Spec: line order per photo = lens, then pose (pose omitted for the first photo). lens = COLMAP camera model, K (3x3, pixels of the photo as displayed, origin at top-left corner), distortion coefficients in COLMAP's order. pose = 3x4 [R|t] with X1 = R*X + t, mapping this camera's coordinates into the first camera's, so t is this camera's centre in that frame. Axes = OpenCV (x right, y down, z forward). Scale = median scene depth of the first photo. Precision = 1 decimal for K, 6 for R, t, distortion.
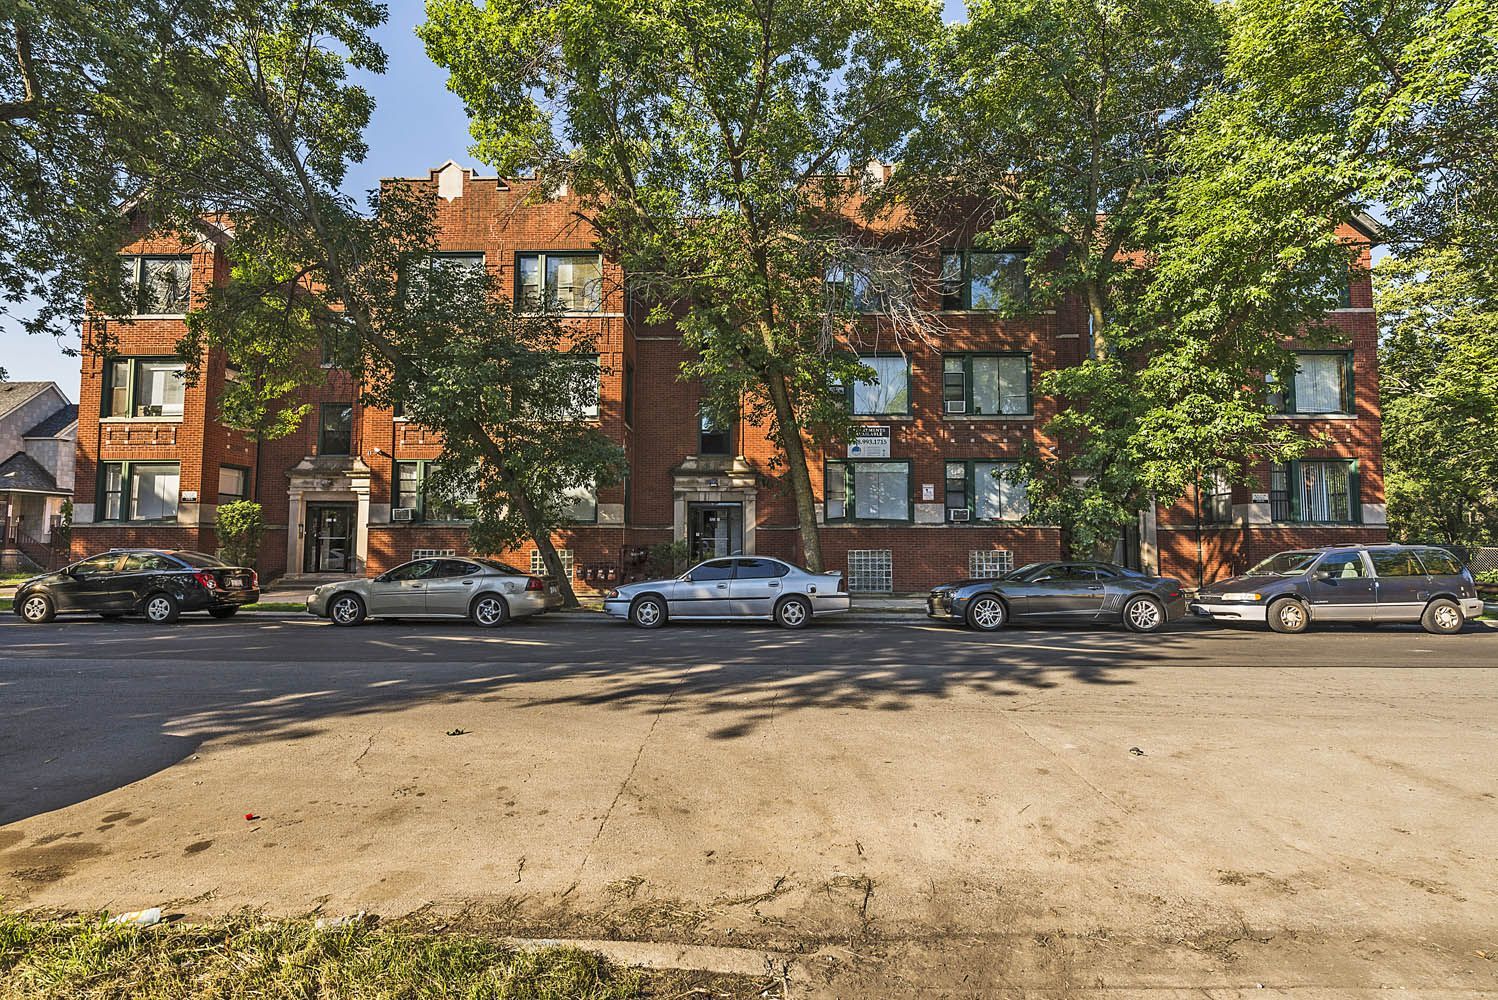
lens RADIAL K [[647.9, 0, 750.7], [0, 647.9, 502.1], [0, 0, 1]] dist [-0.002345, -0.001310]
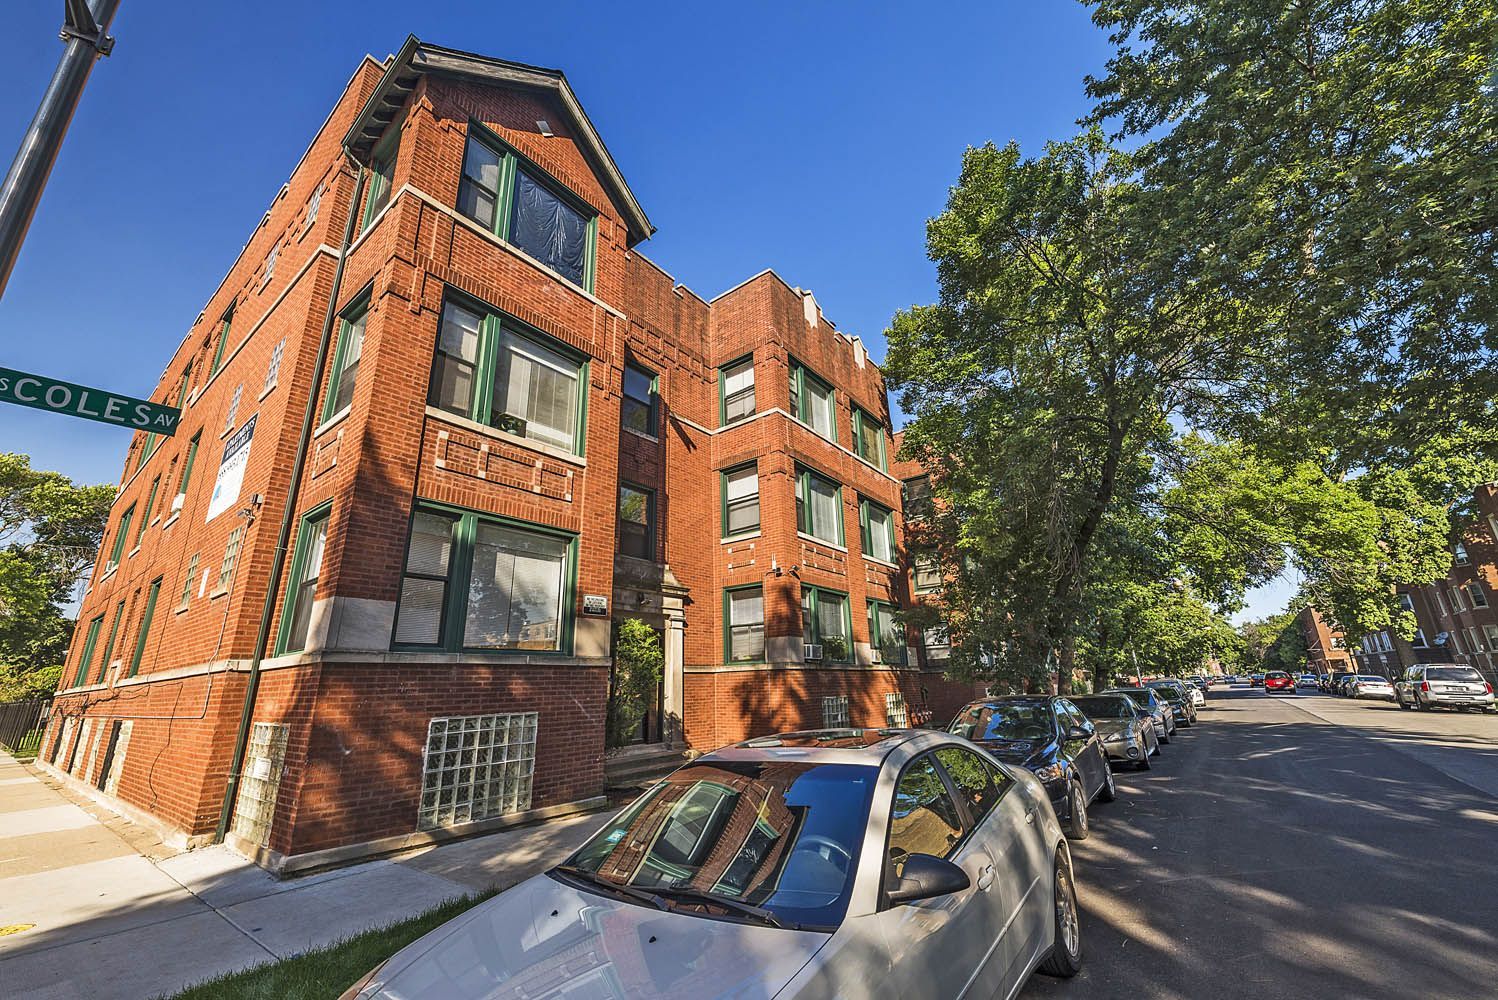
lens RADIAL K [[586.1, 0, 741.4], [0, 586.1, 503.4], [0, 0, 1]] dist [-0.002395, -0.001733]
pose [[0.602340, 0.223721, 0.766247, -1.437140], [-0.025144, 0.964763, -0.261916, 0.040730], [-0.797843, 0.138496, 0.586741, 0.744475]]
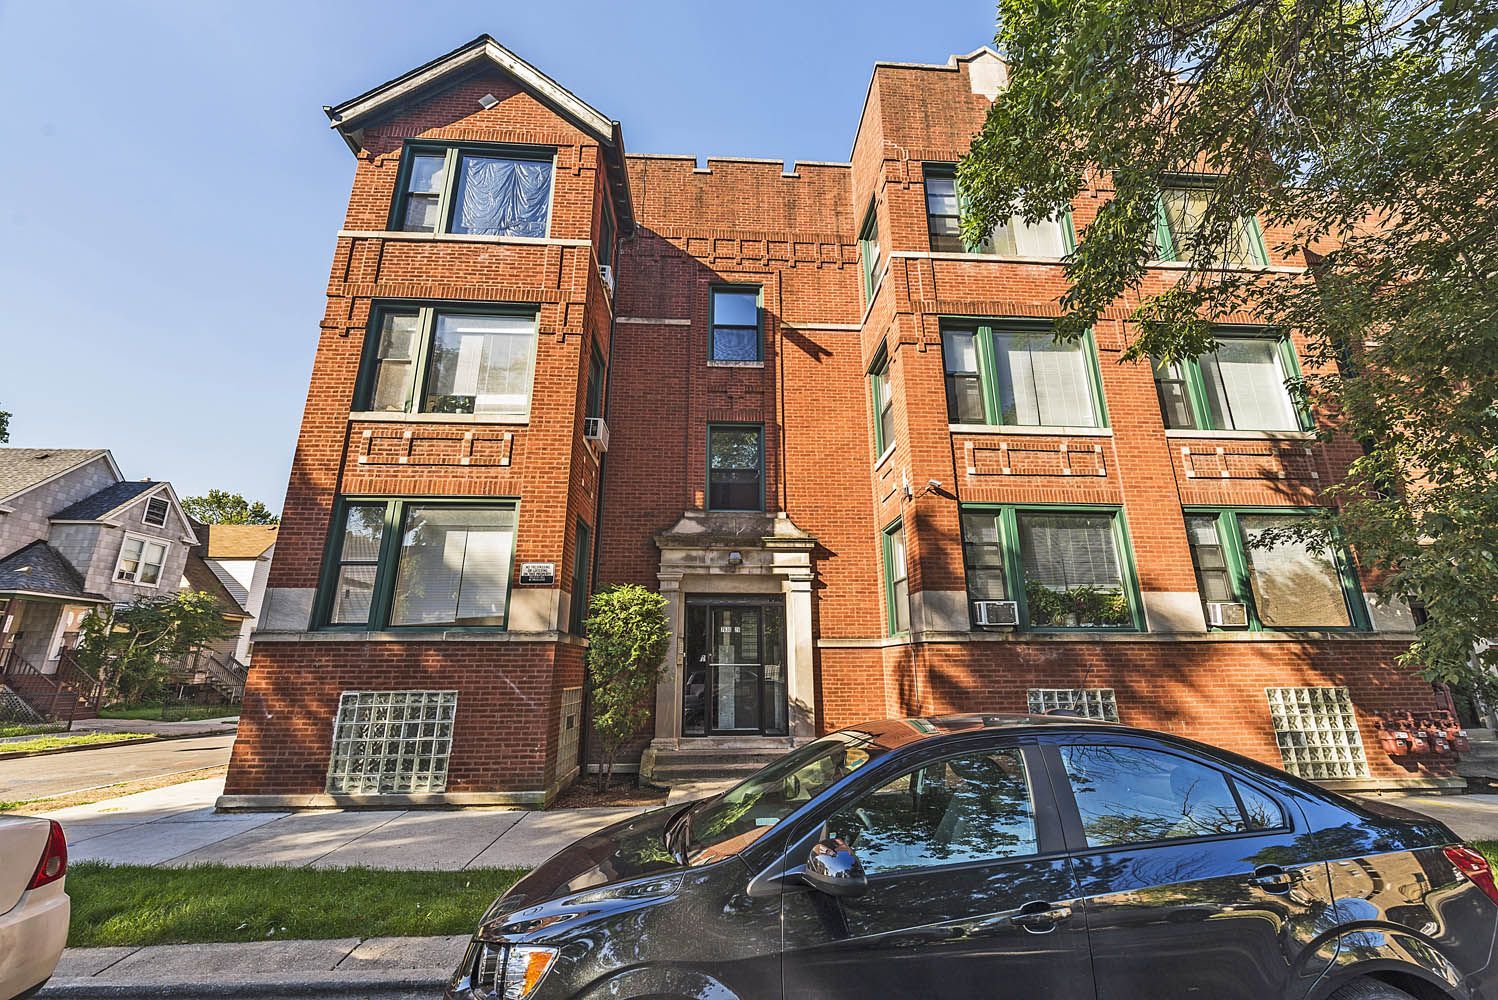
lens RADIAL K [[586.1, 0, 745.7], [0, 586.1, 503.7], [0, 0, 1]] dist [-0.002395, -0.001733]
pose [[0.997062, 0.016808, 0.074736, -0.913080], [-0.000754, 0.977736, -0.209839, 0.037413], [-0.076599, 0.209166, 0.974875, 0.689395]]
